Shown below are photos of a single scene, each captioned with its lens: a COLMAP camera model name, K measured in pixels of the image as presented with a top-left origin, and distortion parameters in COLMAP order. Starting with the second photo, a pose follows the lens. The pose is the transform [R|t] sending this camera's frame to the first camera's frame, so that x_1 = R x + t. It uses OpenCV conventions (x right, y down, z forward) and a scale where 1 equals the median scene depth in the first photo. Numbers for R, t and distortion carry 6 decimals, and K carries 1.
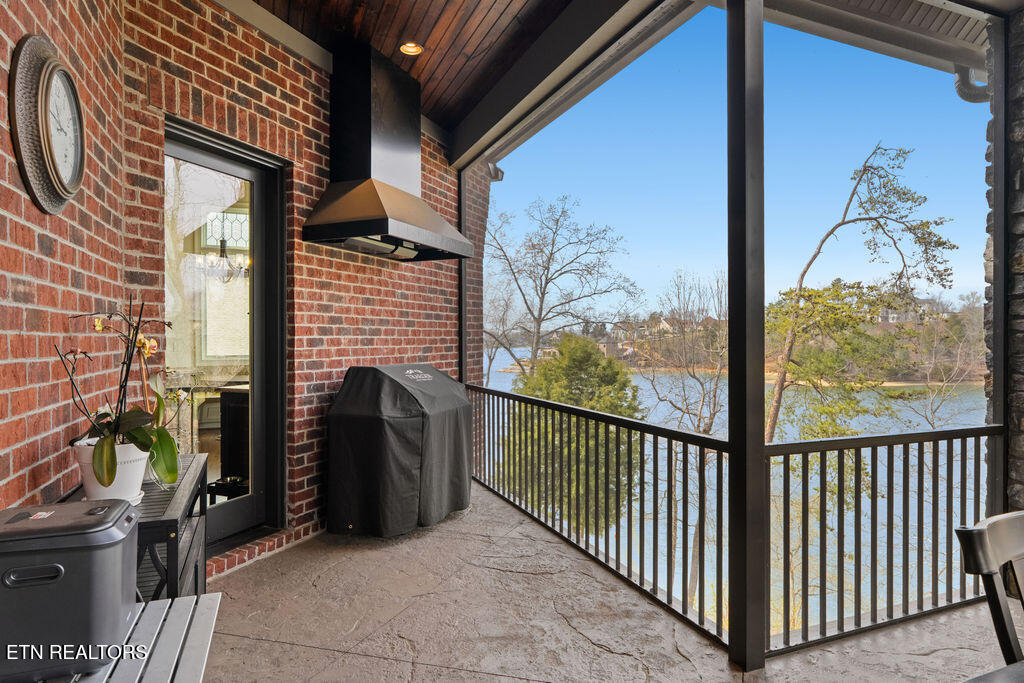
lens RADIAL K [[593.5, 0, 508.8], [0, 593.5, 342.5], [0, 0, 1]] dist [-0.006156, -0.000165]
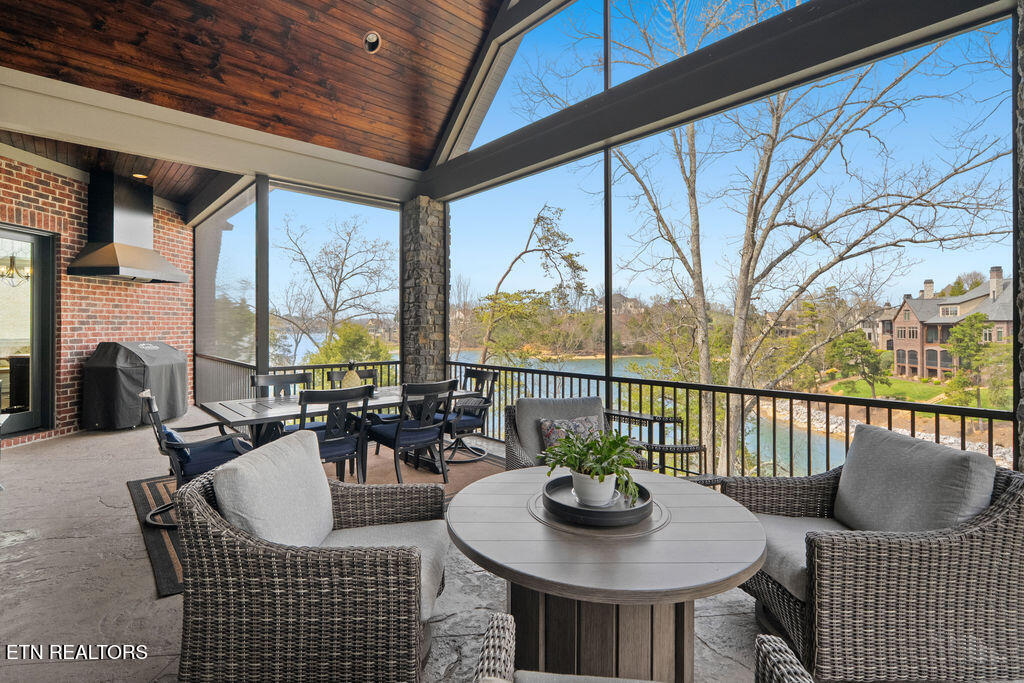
lens RADIAL K [[468.7, 0, 501.0], [0, 468.7, 323.4], [0, 0, 1]] dist [-0.004029, 0.000198]
pose [[0.935643, 0.001268, 0.352946, 0.406677], [0.002400, 0.999948, -0.009953, -0.000058], [-0.352940, 0.010160, 0.935591, -0.847863]]
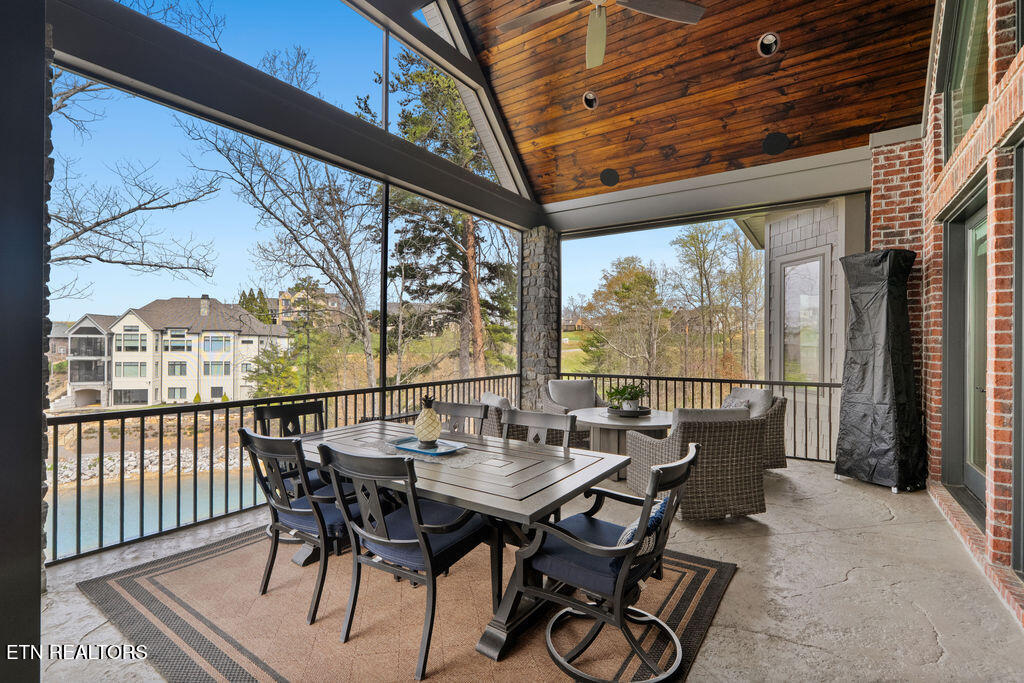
lens RADIAL K [[468.7, 0, 506.5], [0, 468.7, 340.7], [0, 0, 1]] dist [-0.004029, 0.000198]
pose [[-0.555275, -0.001480, 0.831665, -2.837669], [-0.000357, 0.999999, 0.001541, -0.062078], [-0.831667, 0.000559, -0.555275, 6.677002]]
